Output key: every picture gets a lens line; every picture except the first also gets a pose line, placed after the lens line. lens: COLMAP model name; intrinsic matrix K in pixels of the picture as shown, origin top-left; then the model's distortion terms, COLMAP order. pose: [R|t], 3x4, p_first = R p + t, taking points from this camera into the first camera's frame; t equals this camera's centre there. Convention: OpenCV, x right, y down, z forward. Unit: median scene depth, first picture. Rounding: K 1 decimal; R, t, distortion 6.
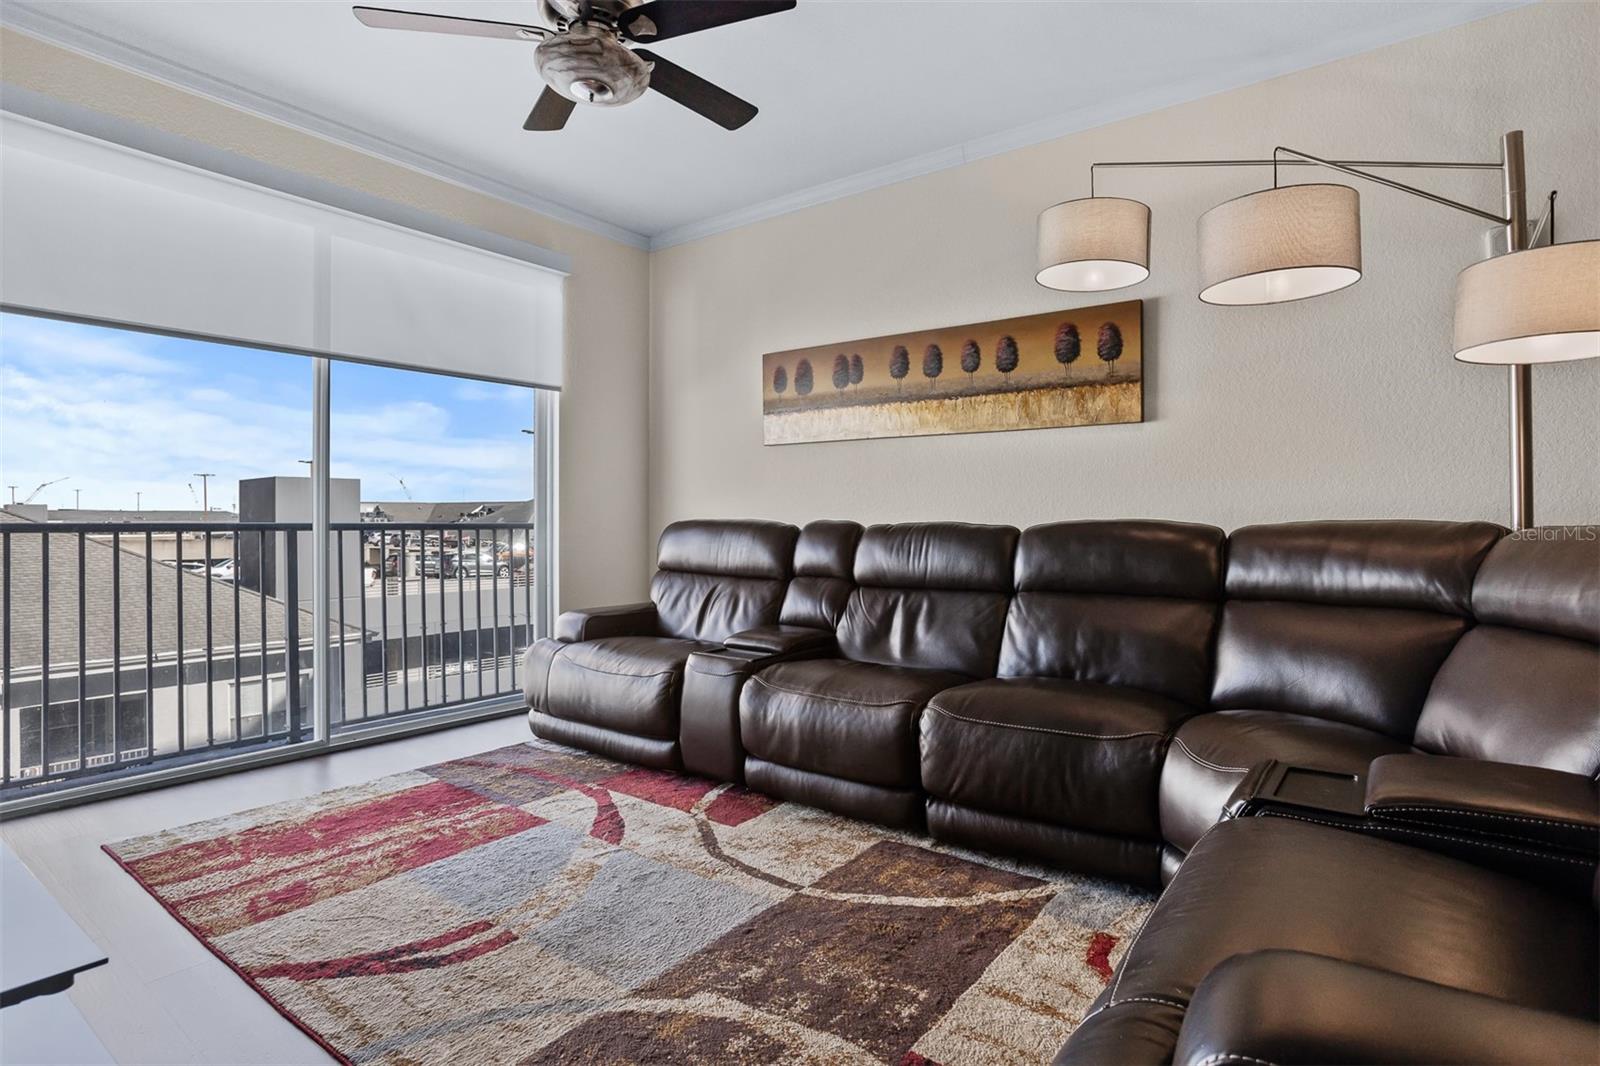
lens RADIAL K [[832.9, 0, 788.9], [0, 832.9, 521.6], [0, 0, 1]] dist [-0.001434, 0.000253]
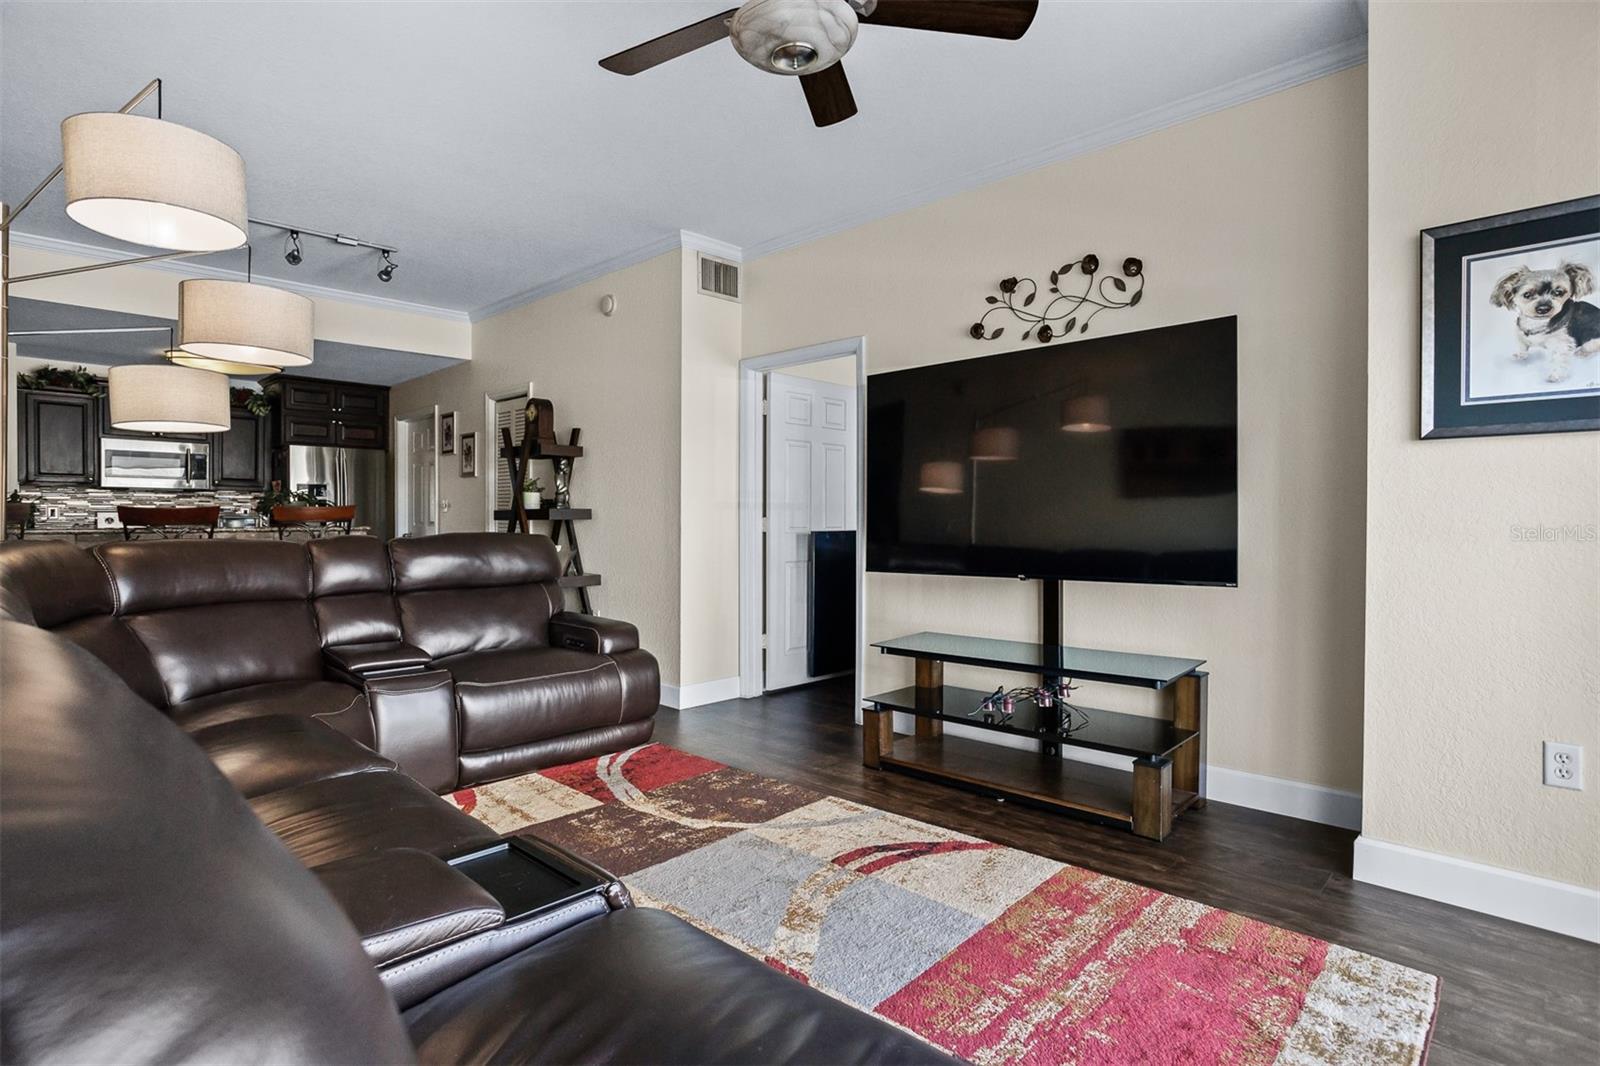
lens RADIAL K [[832.9, 0, 788.9], [0, 832.9, 521.6], [0, 0, 1]] dist [-0.001434, 0.000253]
pose [[-0.993468, 0.001584, 0.114104, -0.421493], [0.001978, 0.999992, 0.003338, -0.037237], [-0.114098, 0.003542, -0.993463, 2.371824]]
